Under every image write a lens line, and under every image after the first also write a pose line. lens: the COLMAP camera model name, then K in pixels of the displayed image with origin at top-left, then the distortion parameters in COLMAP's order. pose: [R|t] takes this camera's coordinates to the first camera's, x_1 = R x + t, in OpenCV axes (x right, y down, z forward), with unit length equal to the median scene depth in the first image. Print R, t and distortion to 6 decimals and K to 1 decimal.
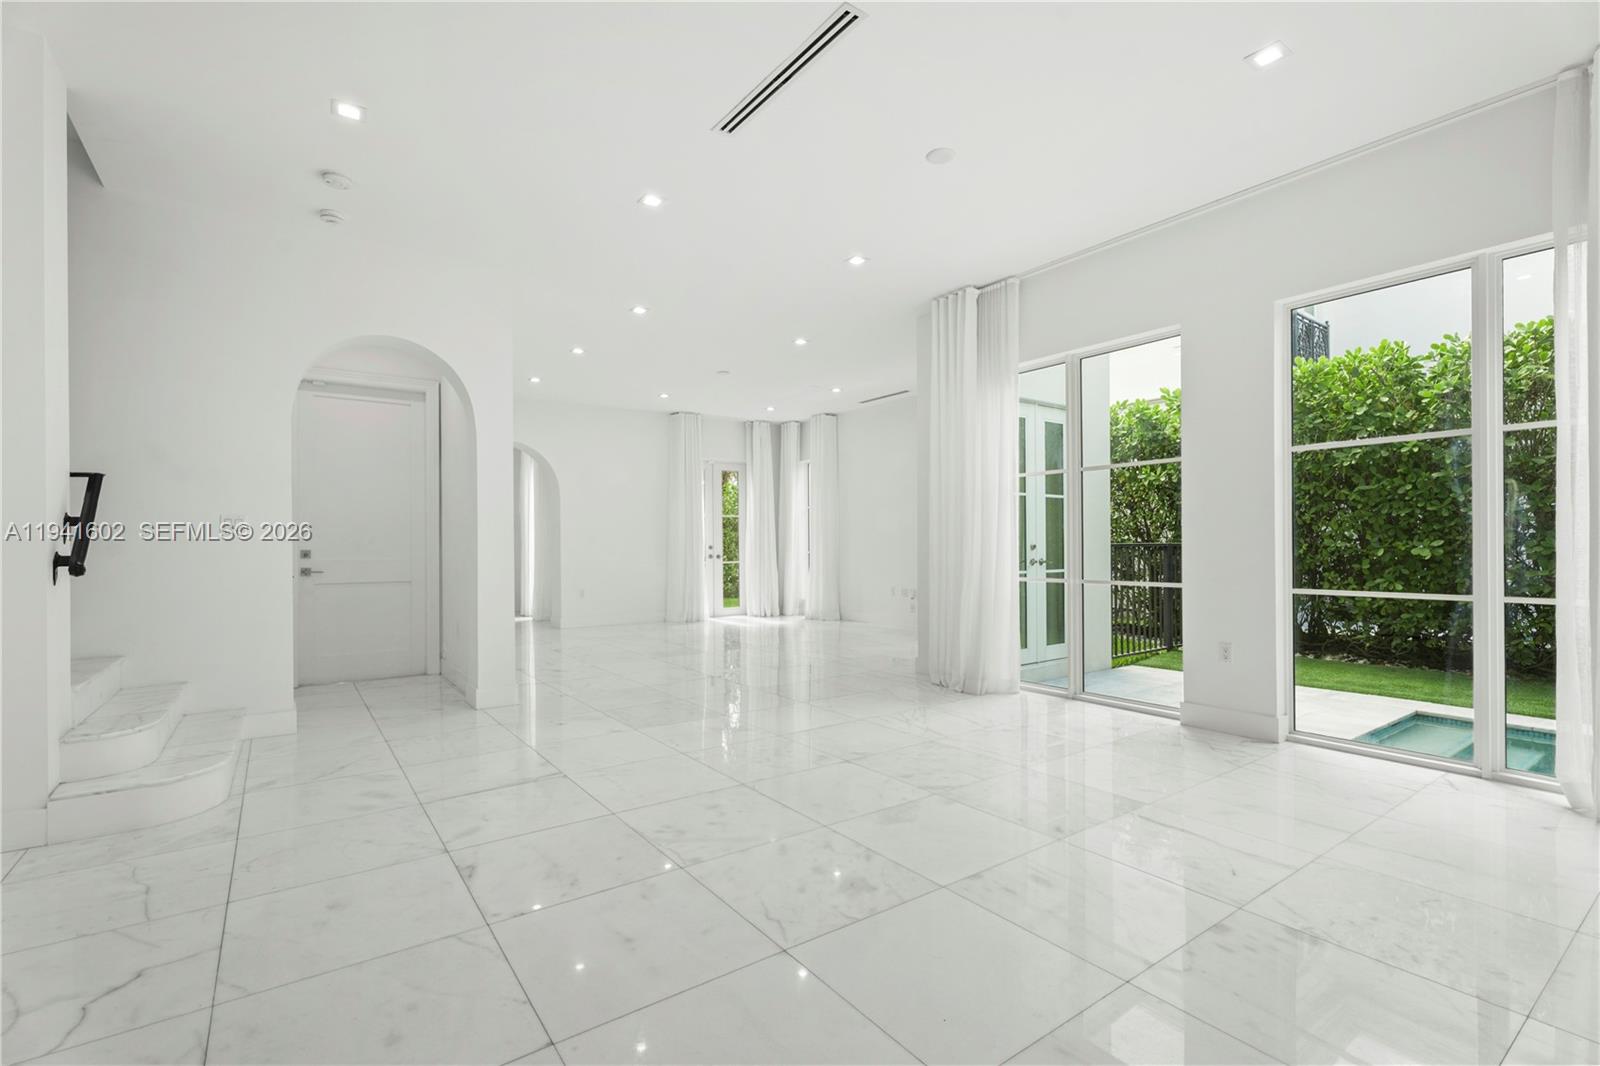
lens RADIAL K [[722.5, 0, 801.0], [0, 722.5, 543.9], [0, 0, 1]] dist [0.000775, 0.000363]
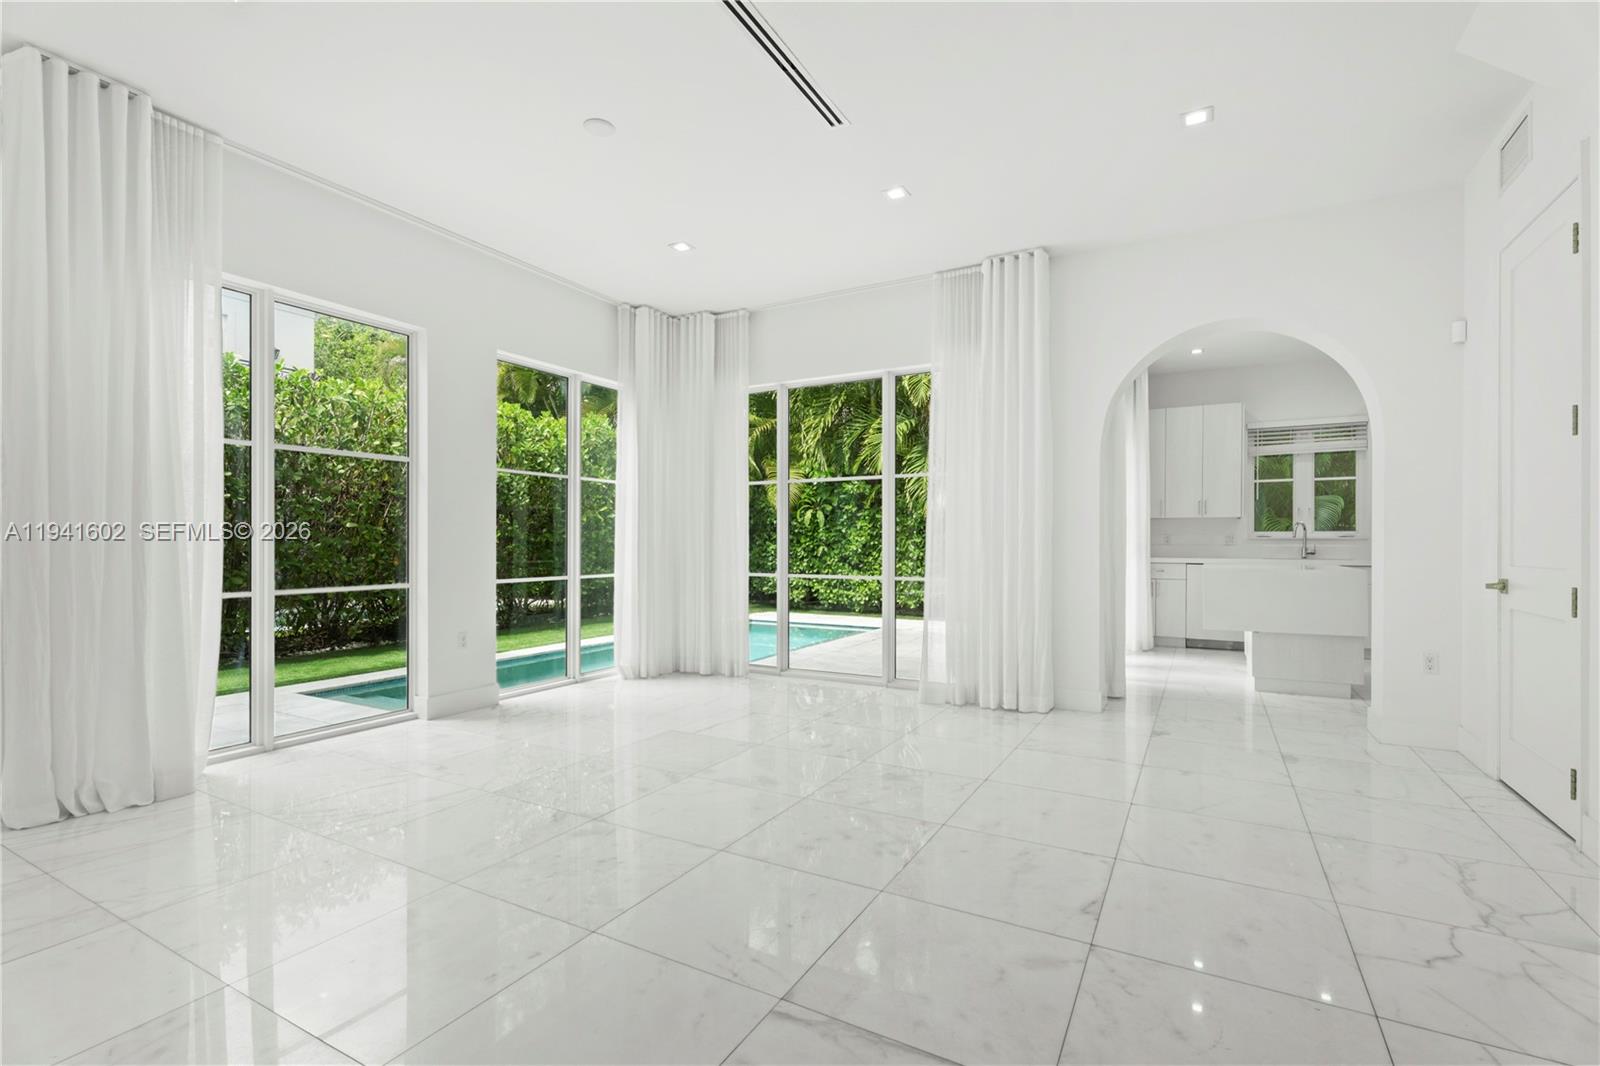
lens RADIAL K [[722.5, 0, 801.0], [0, 722.5, 543.9], [0, 0, 1]] dist [0.000775, 0.000363]
pose [[-0.421716, 0.004759, 0.906715, -0.856900], [0.000164, 0.999987, -0.005172, 0.007049], [-0.906728, -0.002032, -0.421711, 1.302474]]
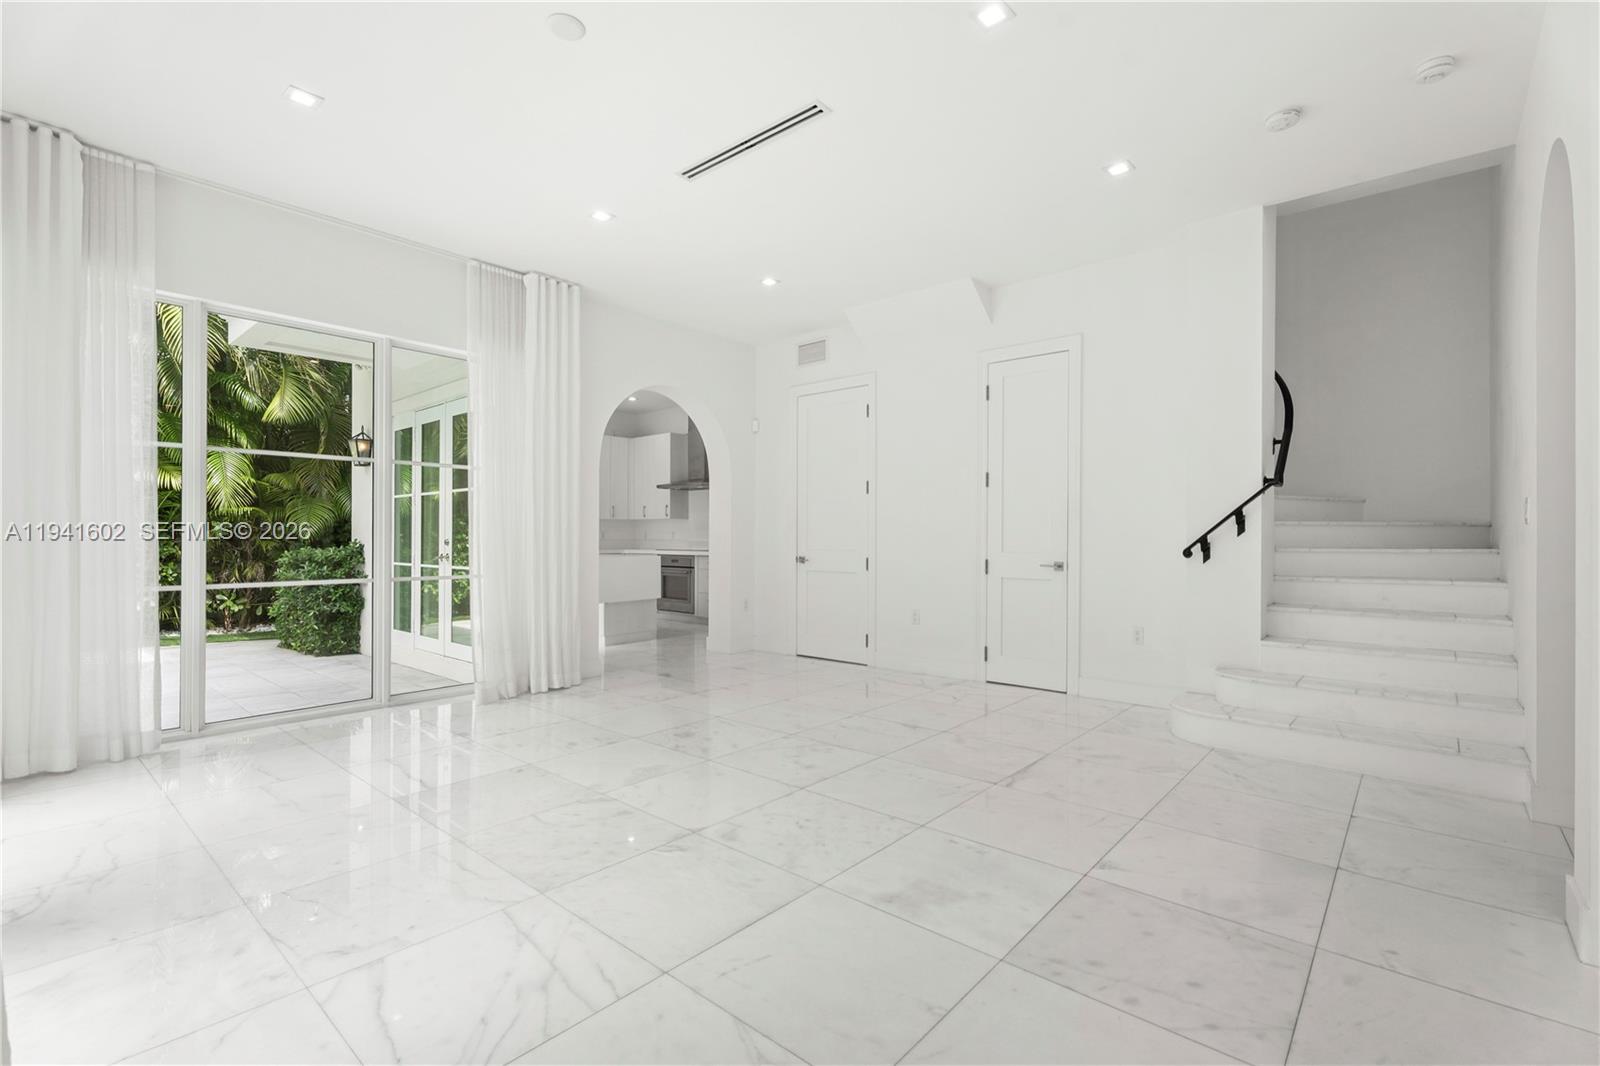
lens RADIAL K [[716.3, 0, 801.8], [0, 716.3, 533.8], [0, 0, 1]] dist [0.001111, -0.000479]
pose [[-0.973774, 0.002479, -0.227505, 0.142421], [0.003972, 0.999973, -0.006104, -0.001138], [0.227484, -0.006847, -0.973758, 2.012003]]
